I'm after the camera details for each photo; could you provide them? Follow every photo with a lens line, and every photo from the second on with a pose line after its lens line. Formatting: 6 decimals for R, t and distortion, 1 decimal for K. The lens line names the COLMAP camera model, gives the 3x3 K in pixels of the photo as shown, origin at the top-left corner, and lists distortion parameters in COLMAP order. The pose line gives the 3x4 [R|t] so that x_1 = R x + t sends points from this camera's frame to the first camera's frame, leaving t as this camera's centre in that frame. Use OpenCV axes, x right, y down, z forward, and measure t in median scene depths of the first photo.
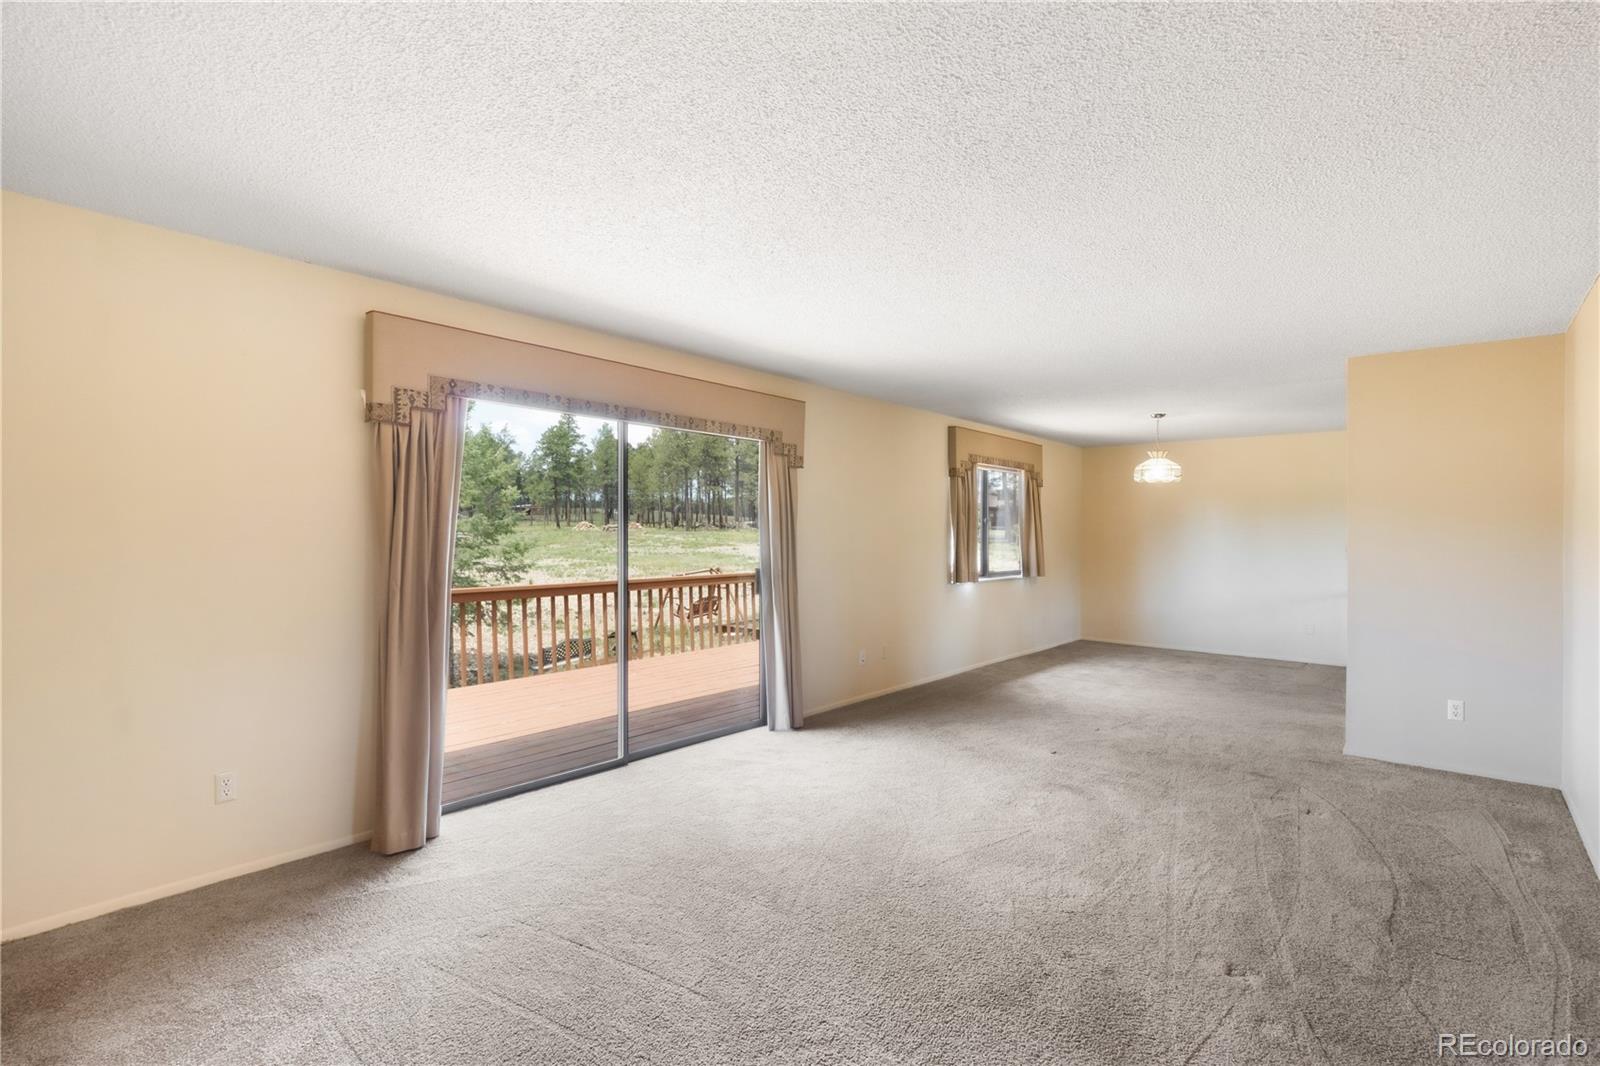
lens RADIAL K [[755.3, 0, 780.6], [0, 755.3, 531.9], [0, 0, 1]] dist [-0.000624, -0.000647]
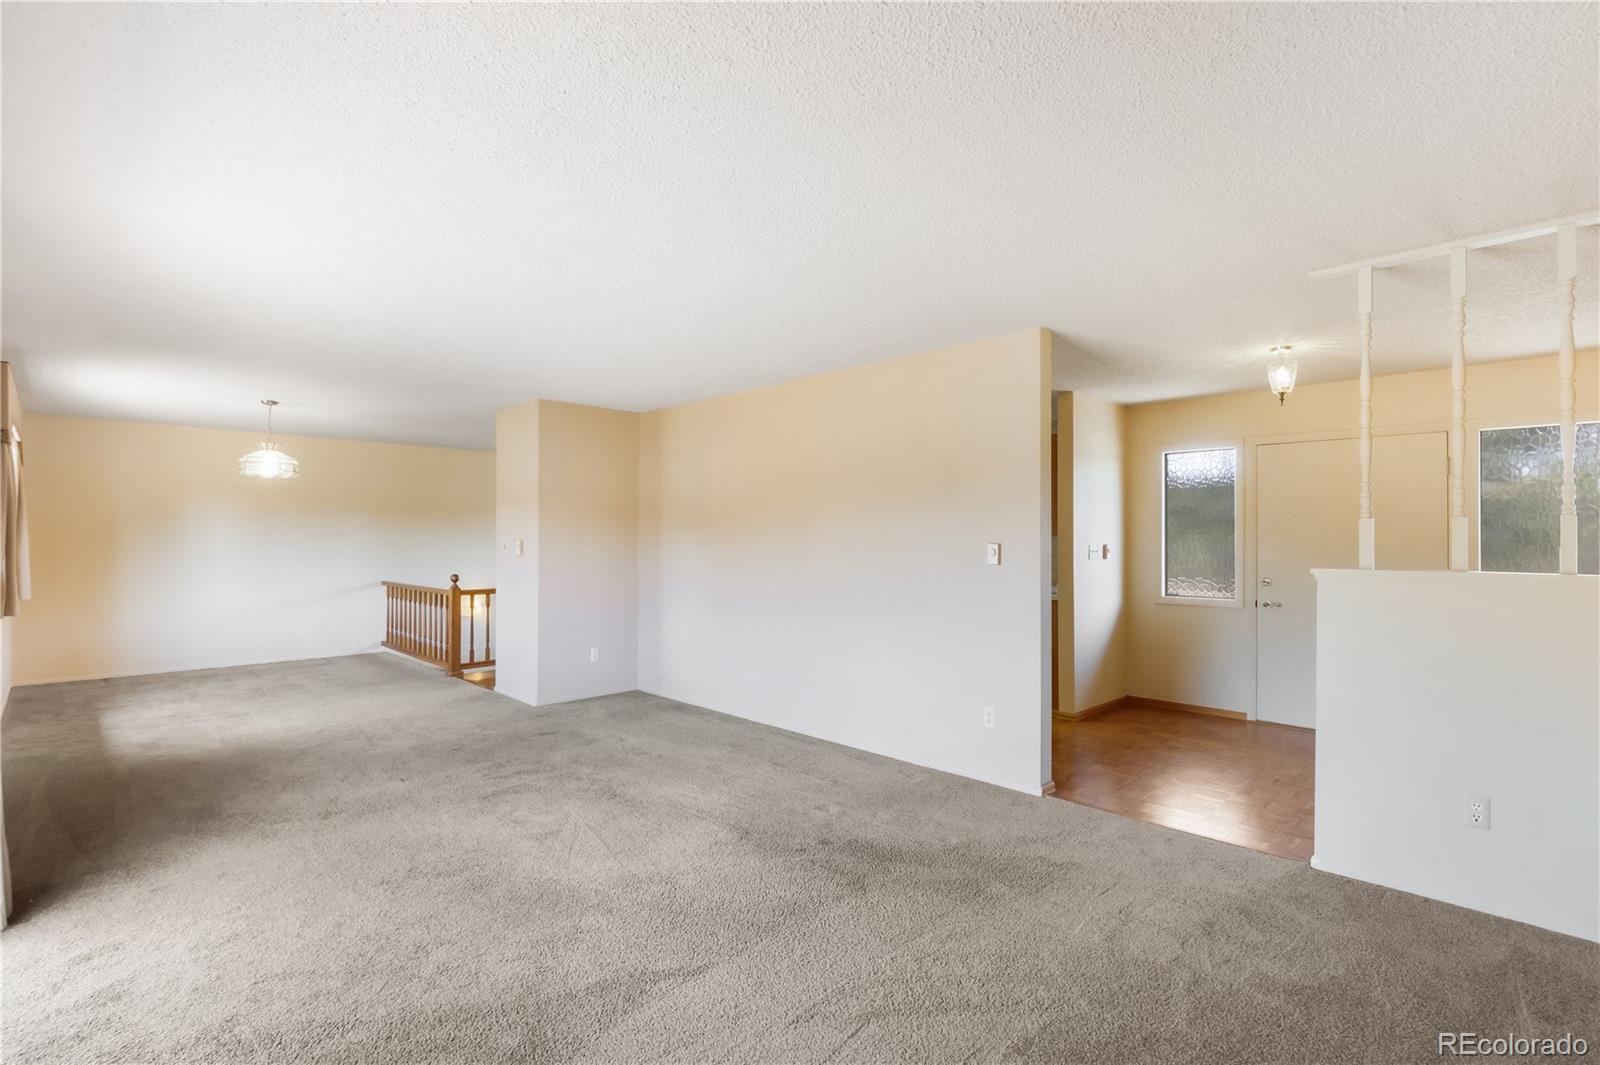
lens RADIAL K [[755.3, 0, 780.6], [0, 755.3, 531.4], [0, 0, 1]] dist [-0.000624, -0.000647]
pose [[0.079200, -0.002834, 0.996855, -0.680061], [0.001636, 0.999995, 0.002713, -0.007088], [-0.996857, 0.001416, 0.079204, 0.660654]]
